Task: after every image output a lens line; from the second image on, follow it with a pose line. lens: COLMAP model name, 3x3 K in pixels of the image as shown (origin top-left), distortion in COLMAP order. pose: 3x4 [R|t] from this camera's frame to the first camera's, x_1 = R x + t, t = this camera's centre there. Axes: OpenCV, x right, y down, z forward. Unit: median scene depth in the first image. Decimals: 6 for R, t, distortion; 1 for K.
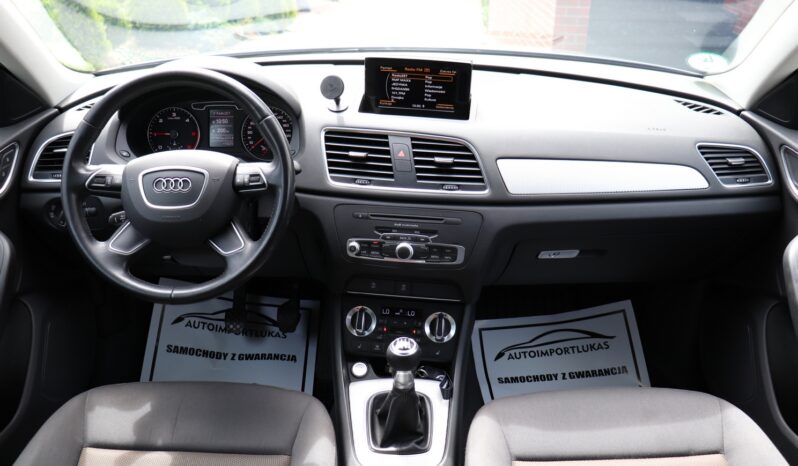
lens RADIAL K [[675.1, 0, 396.1], [0, 675.1, 216.1], [0, 0, 1]] dist [-0.186253, 0.186225]
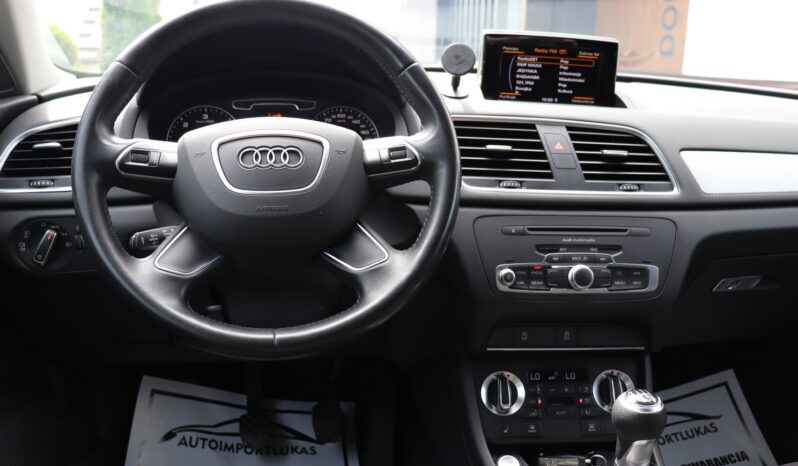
lens RADIAL K [[666.0, 0, 396.2], [0, 666.0, 218.7], [0, 0, 1]] dist [-0.178821, 0.161610]
pose [[0.985178, -0.019038, 0.170476, -0.279645], [0.054806, 0.976666, -0.207653, 0.119087], [-0.162545, 0.213919, 0.963233, 0.345056]]
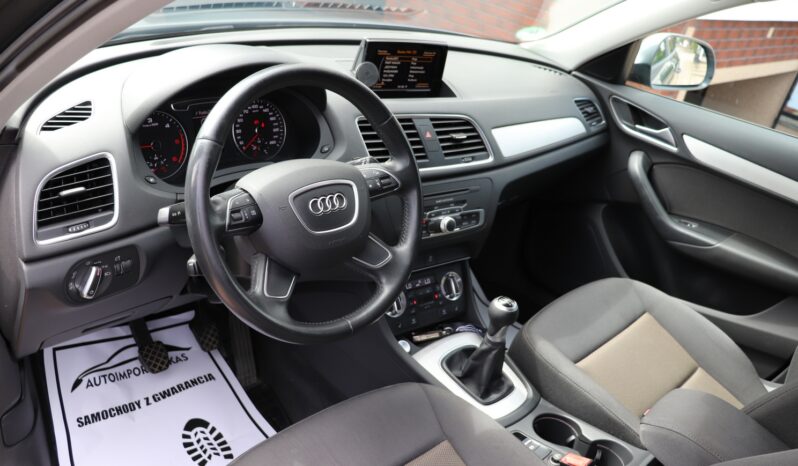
lens RADIAL K [[666.0, 0, 396.2], [0, 666.0, 218.7], [0, 0, 1]] dist [-0.178821, 0.161610]
pose [[0.711767, -0.208064, 0.670892, -0.725278], [0.148794, 0.978108, 0.145481, -0.118495], [-0.686475, -0.003724, 0.727144, 0.270925]]
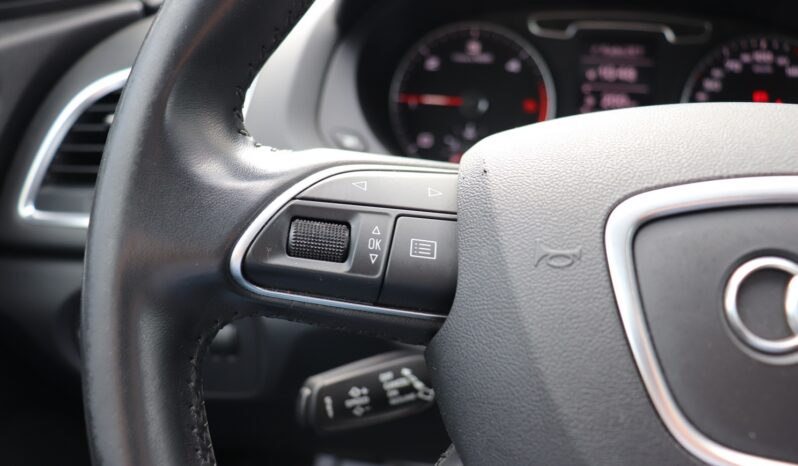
lens RADIAL K [[666.0, 0, 396.2], [0, 666.0, 218.7], [0, 0, 1]] dist [-0.178821, 0.161610]
pose [[0.990501, 0.050317, -0.127967, -0.357460], [-0.060207, 0.995392, -0.074626, -0.041679], [0.123622, 0.081622, 0.988967, 0.727665]]
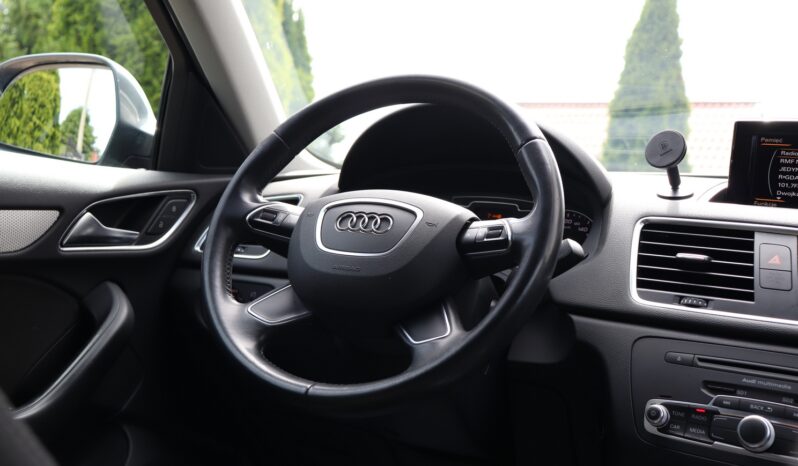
lens RADIAL K [[1008.6, 0, 399.0], [0, 1008.6, 233.0], [0, 0, 1]] dist [0.026943, 0.045195]
pose [[0.886804, 0.074564, -0.456092, 0.105729], [-0.259711, 0.896729, -0.358369, 0.248305], [0.382269, 0.436255, 0.814587, 0.207130]]
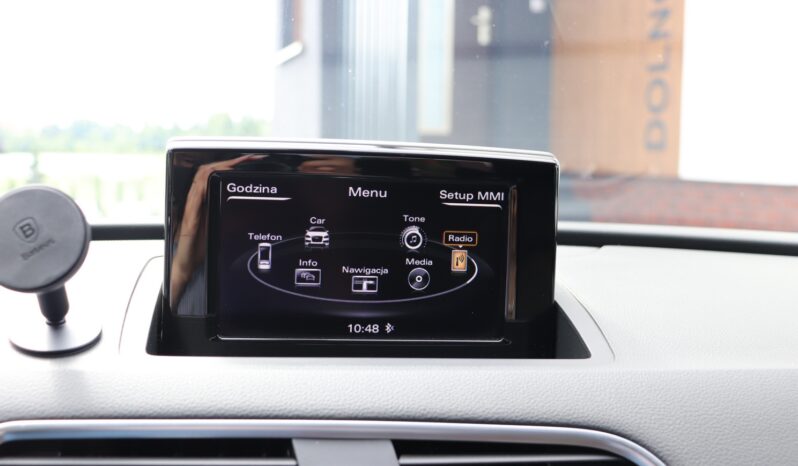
lens RADIAL K [[931.0, 0, 399.0], [0, 931.0, 233.0], [0, 0, 1]] dist [-0.009447, -0.011469]
pose [[0.957223, -0.011674, 0.289117, -0.066218], [0.116615, 0.930010, -0.348542, -0.069635], [-0.264812, 0.367348, 0.891588, 0.670133]]
